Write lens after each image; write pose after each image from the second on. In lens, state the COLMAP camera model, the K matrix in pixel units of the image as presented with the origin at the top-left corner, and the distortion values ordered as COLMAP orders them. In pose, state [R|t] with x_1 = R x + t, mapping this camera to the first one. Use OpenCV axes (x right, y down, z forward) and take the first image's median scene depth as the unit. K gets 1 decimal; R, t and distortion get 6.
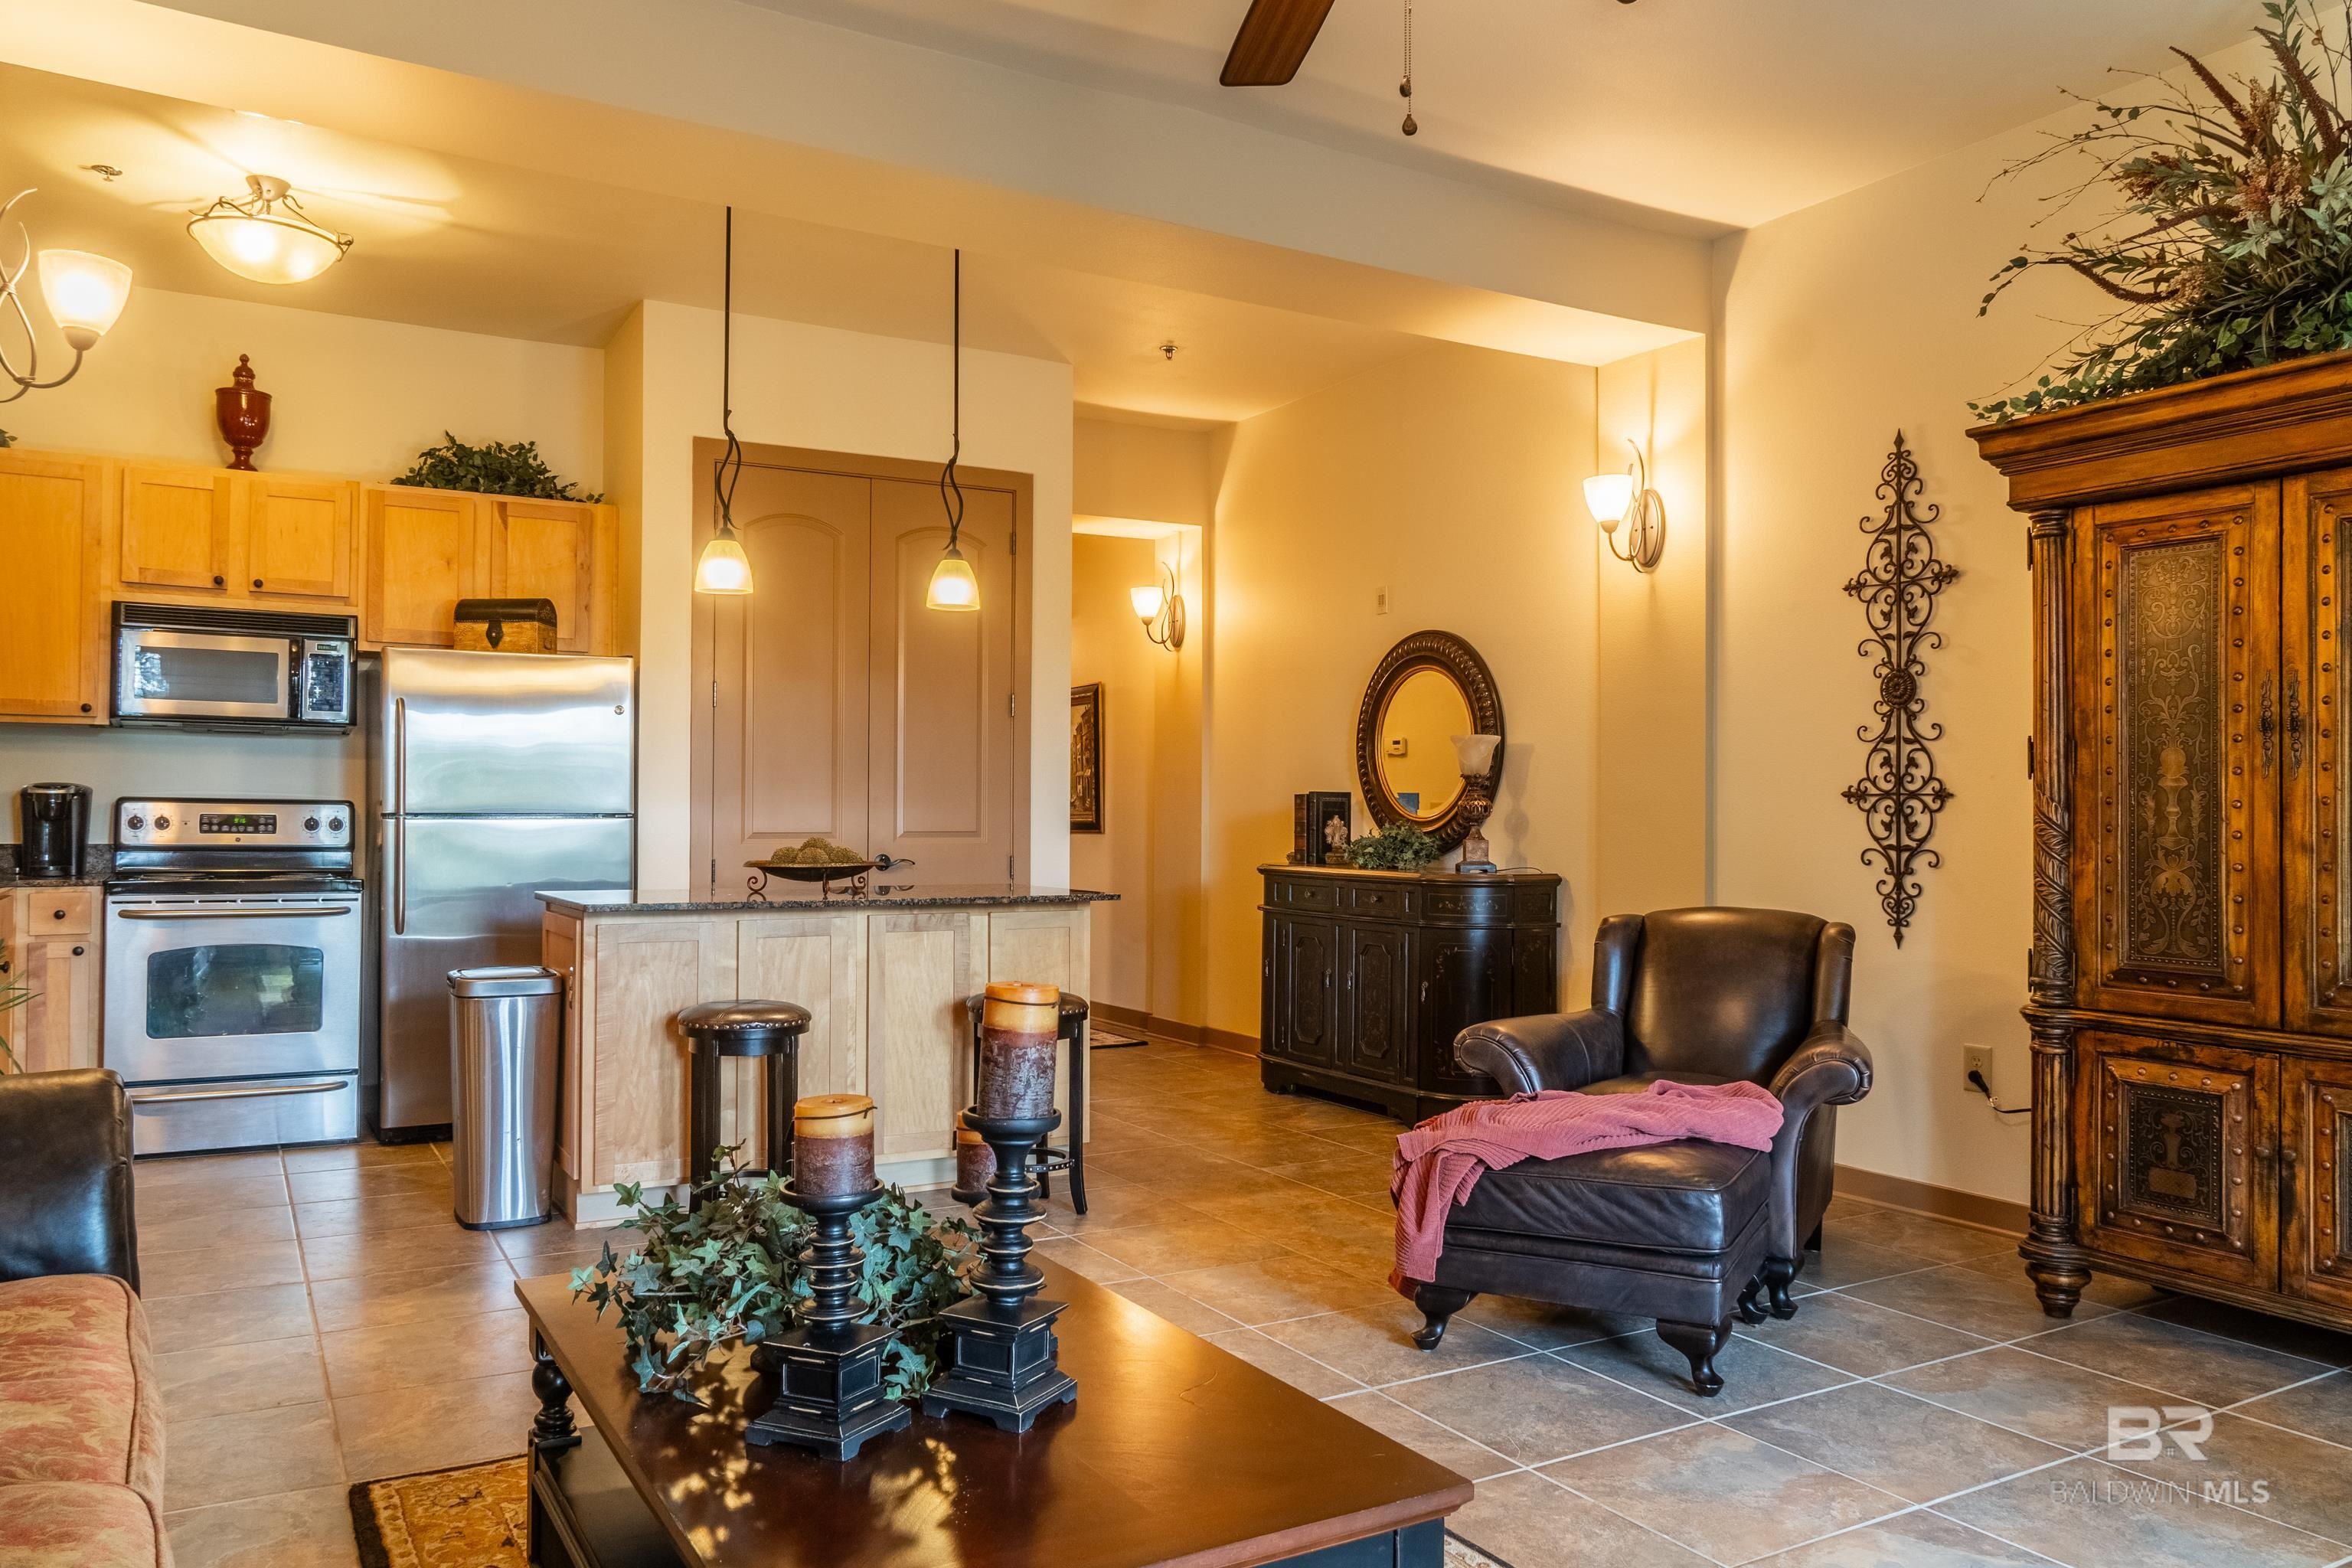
lens RADIAL K [[1674.5, 0, 1176.0], [0, 1674.5, 784.0], [0, 0, 1]] dist [-0.002896, 0.000022]
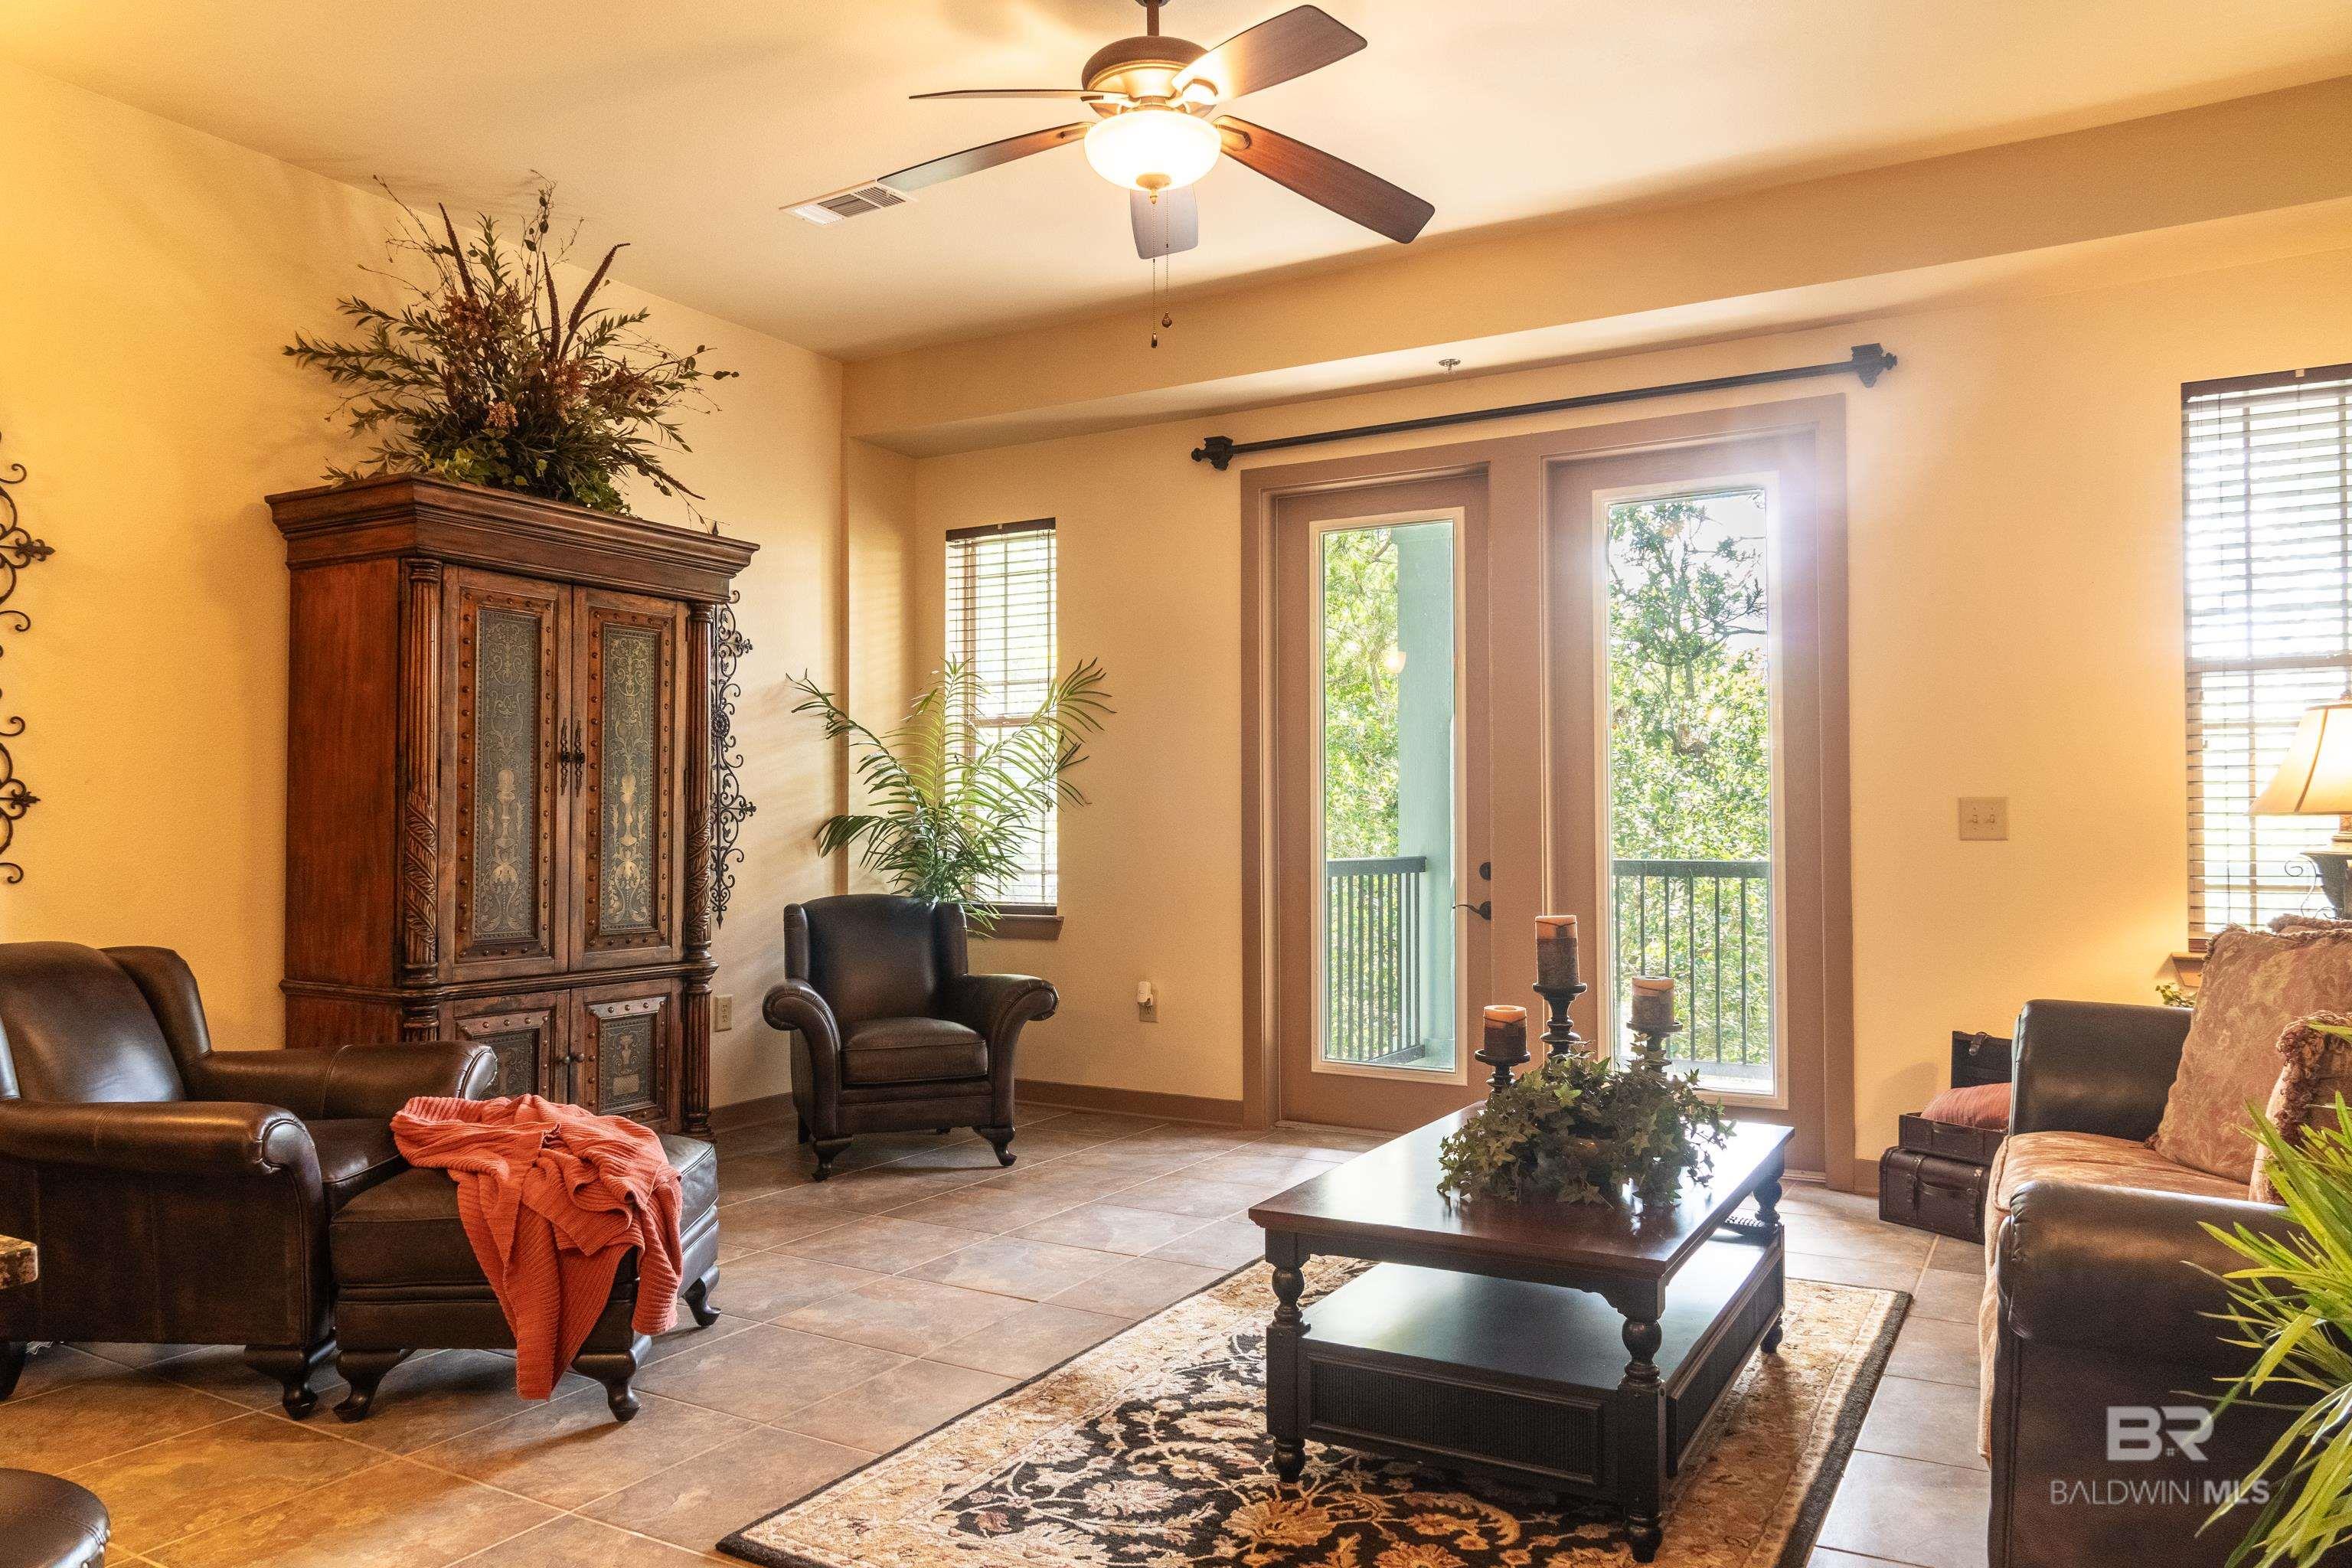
lens RADIAL K [[1606.4, 0, 1176.0], [0, 1606.4, 784.0], [0, 0, 1]] dist [-0.012235, -0.001729]
pose [[-0.500312, 0.015055, 0.865714, -0.472919], [-0.016935, 0.999487, -0.027169, 0.009077], [-0.865680, -0.028254, -0.499800, 0.746871]]
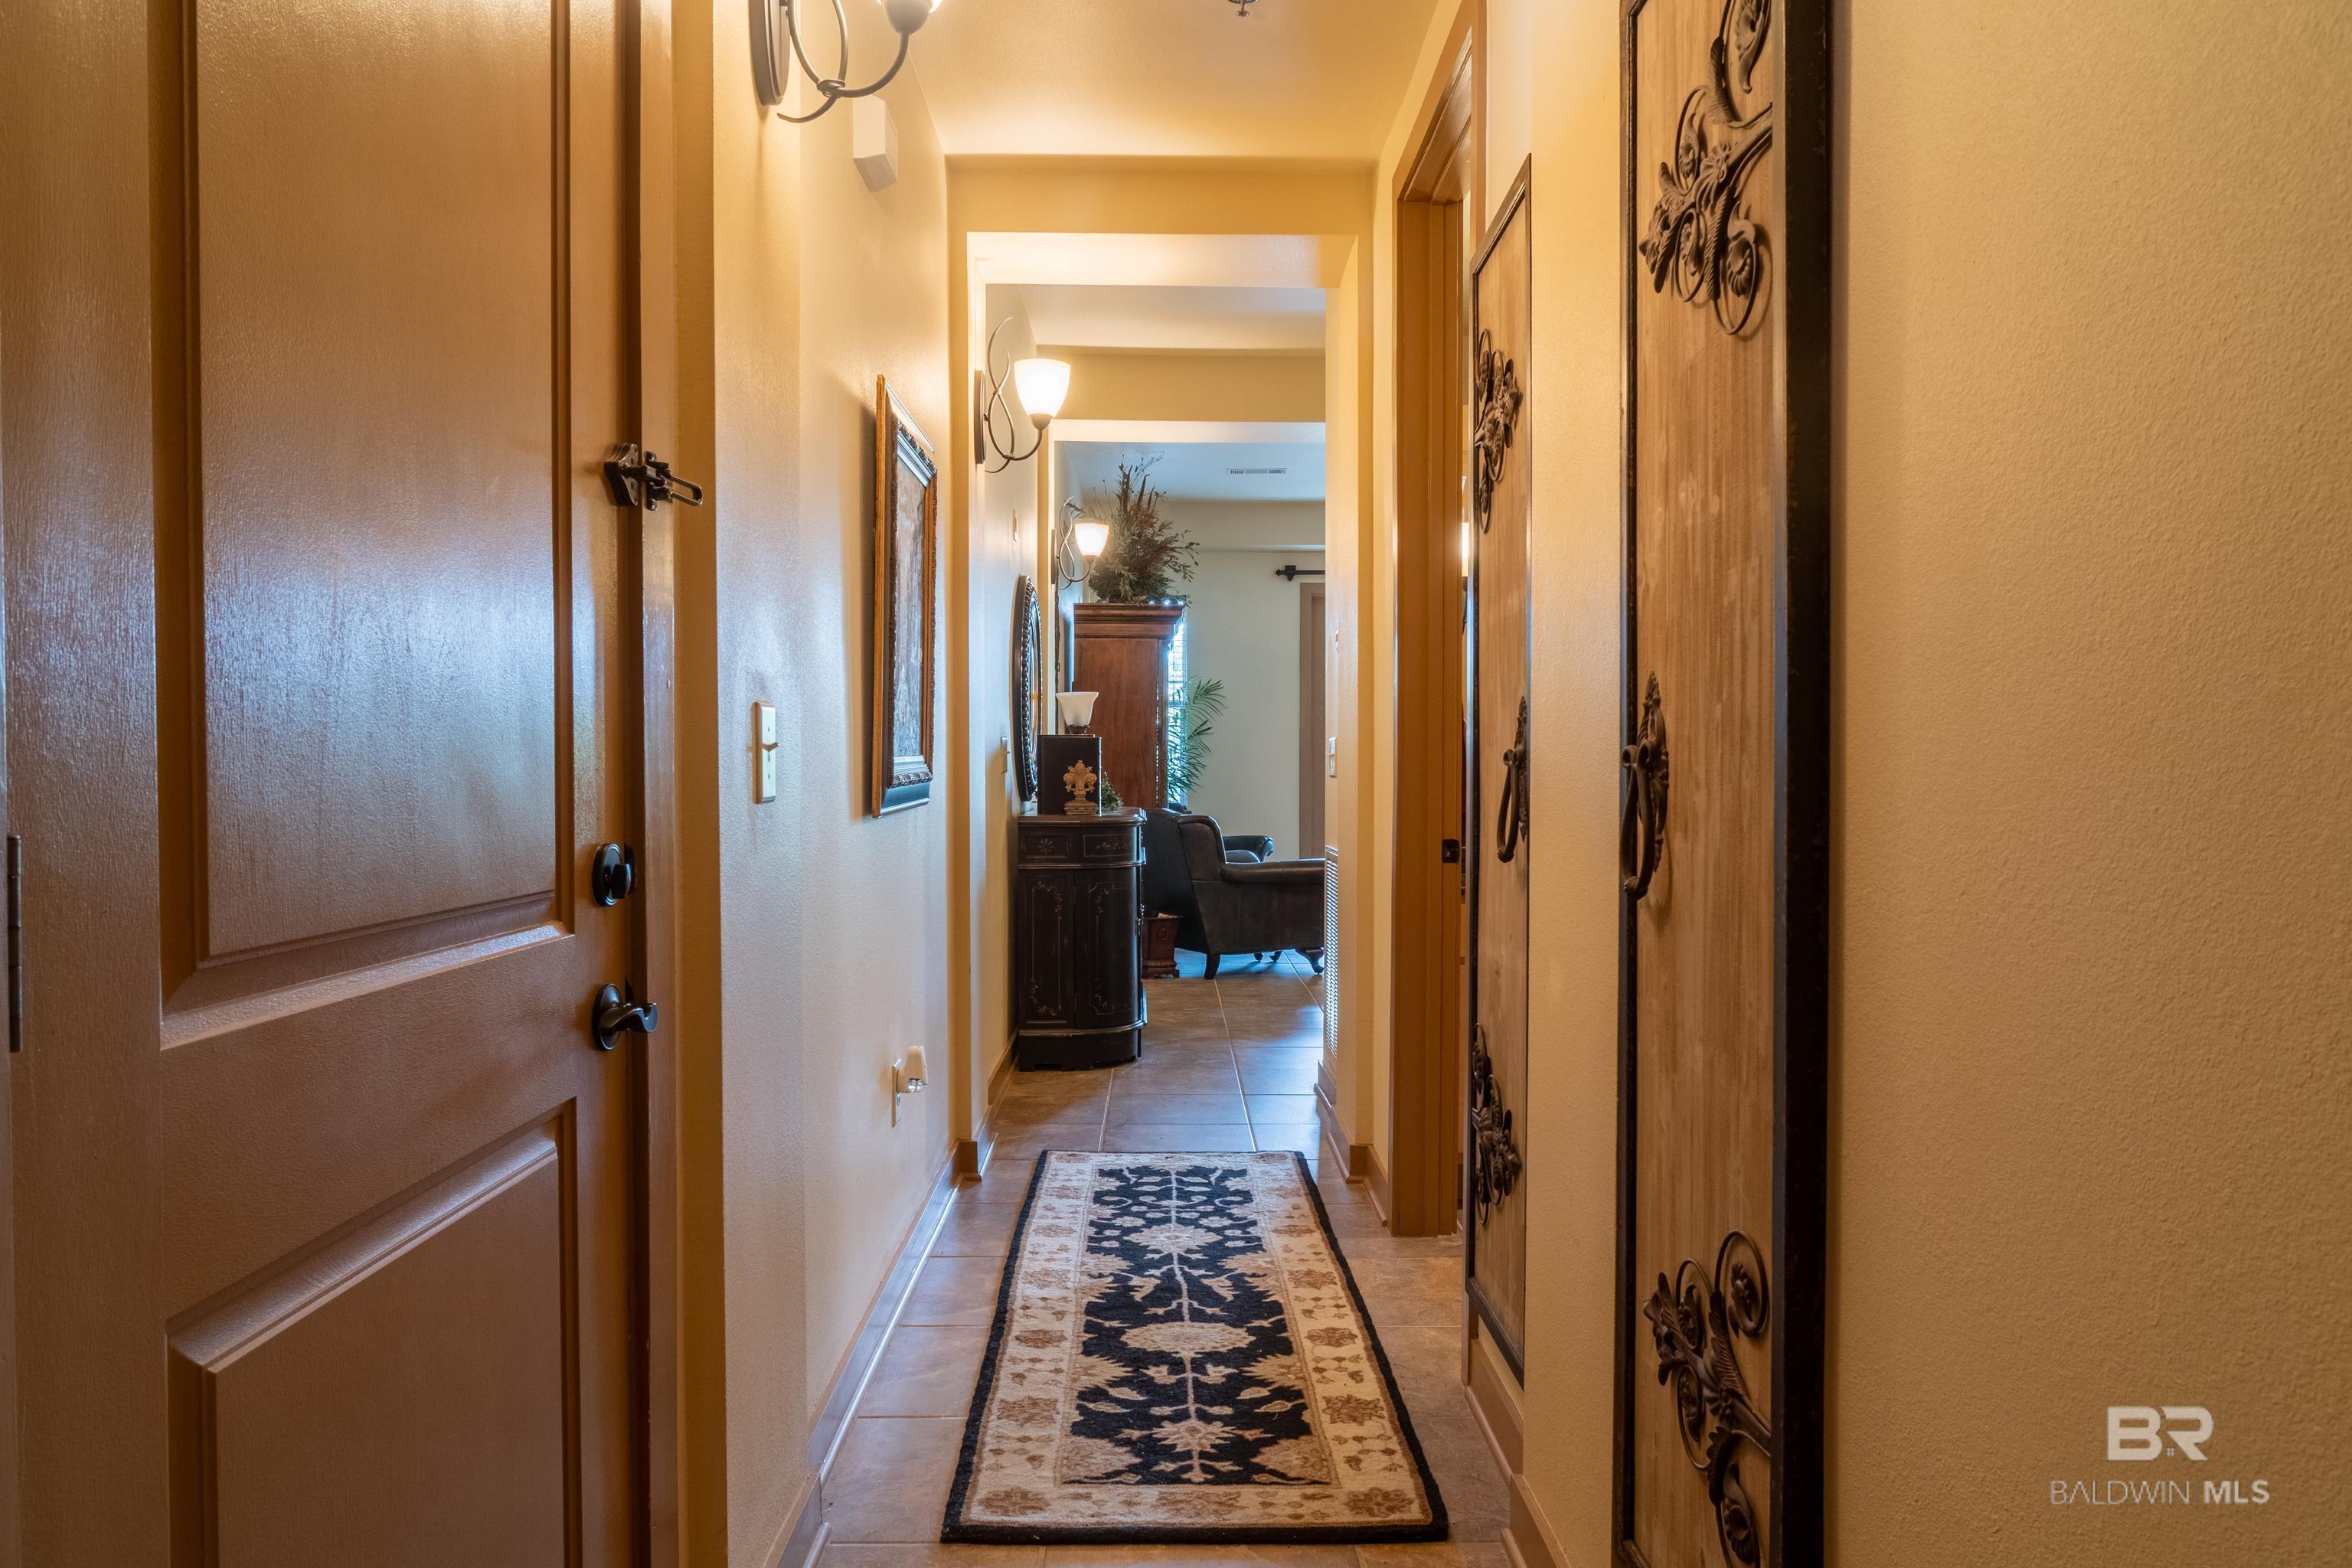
lens RADIAL K [[1641.3, 0, 1174.4], [0, 1641.3, 794.1], [0, 0, 1]] dist [-0.010900, -0.001756]
pose [[-0.872691, -0.017189, 0.487971, -0.483638], [-0.017206, 0.999842, 0.004448, 0.041351], [-0.487970, -0.004514, -0.872849, 2.146313]]
